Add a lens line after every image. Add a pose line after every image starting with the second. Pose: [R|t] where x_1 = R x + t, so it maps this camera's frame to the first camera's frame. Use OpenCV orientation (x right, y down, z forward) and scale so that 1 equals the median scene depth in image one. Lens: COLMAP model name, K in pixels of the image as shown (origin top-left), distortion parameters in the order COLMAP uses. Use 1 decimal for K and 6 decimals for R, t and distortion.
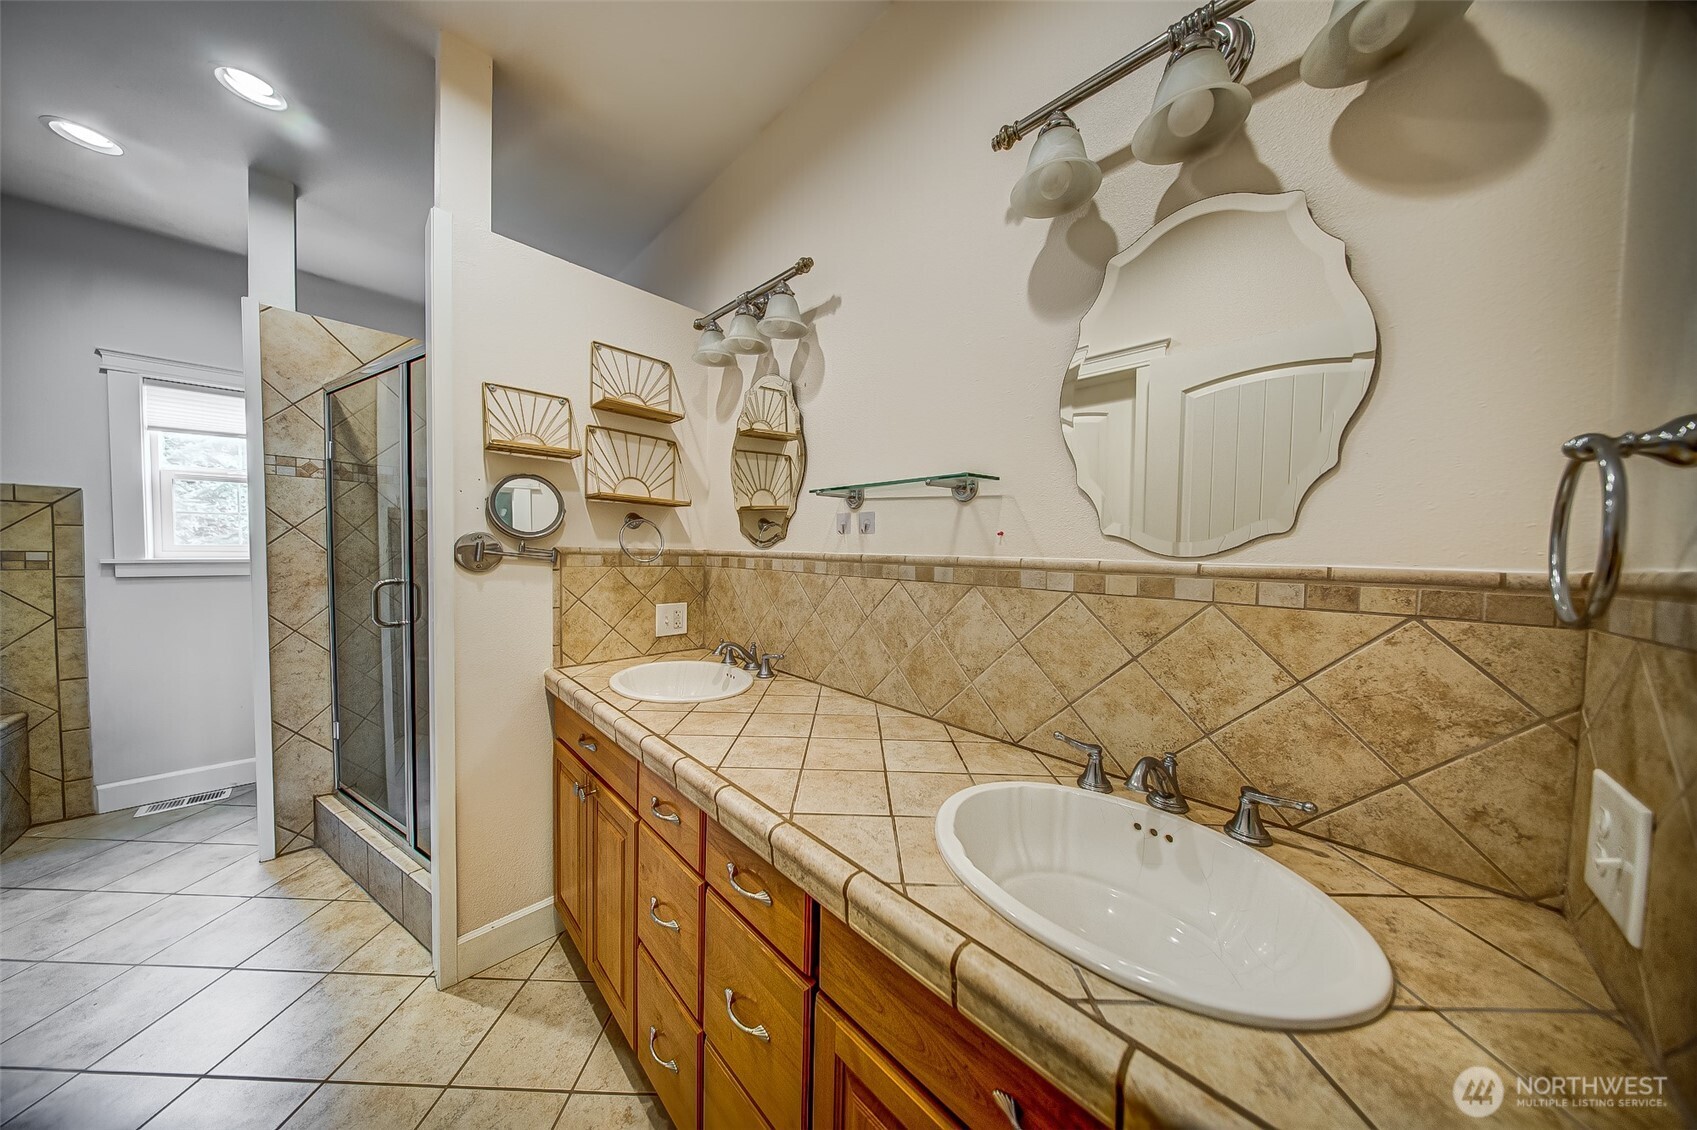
lens RADIAL K [[492.1, 0, 847.4], [0, 492.1, 566.1], [0, 0, 1]] dist [0.000106, 0.000034]
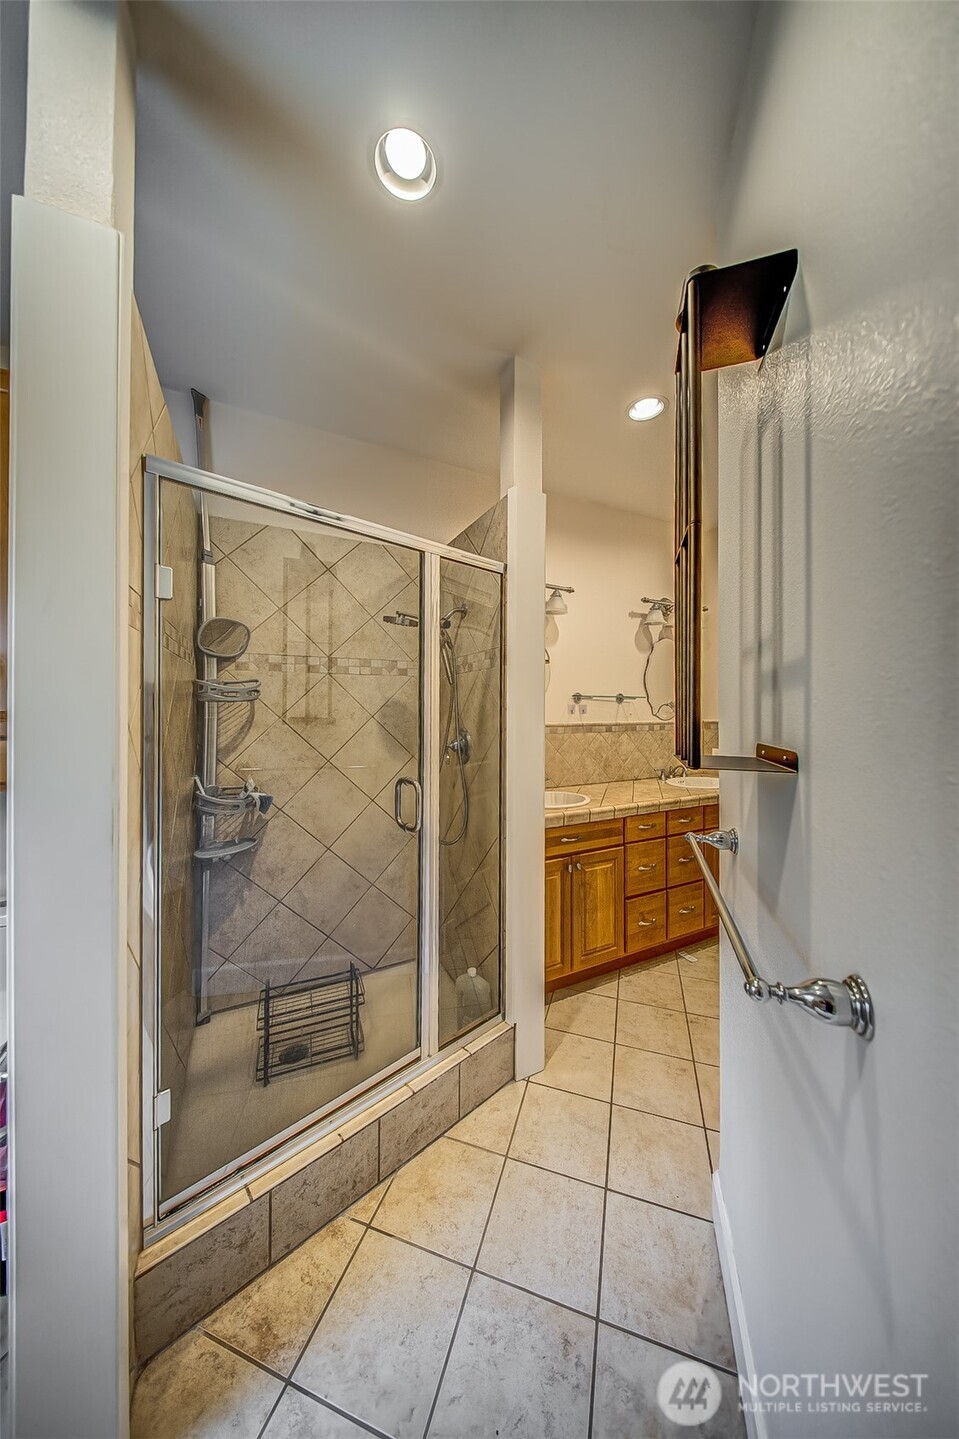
lens RADIAL K [[438.8, 0, 478.0], [0, 438.8, 713.8], [0, 0, 1]] dist [-0.005228, -0.000153]
pose [[0.322890, -0.019470, 0.946236, -1.844265], [0.047236, 0.998874, 0.004434, -0.087558], [-0.945257, 0.043265, 0.323447, 0.704702]]
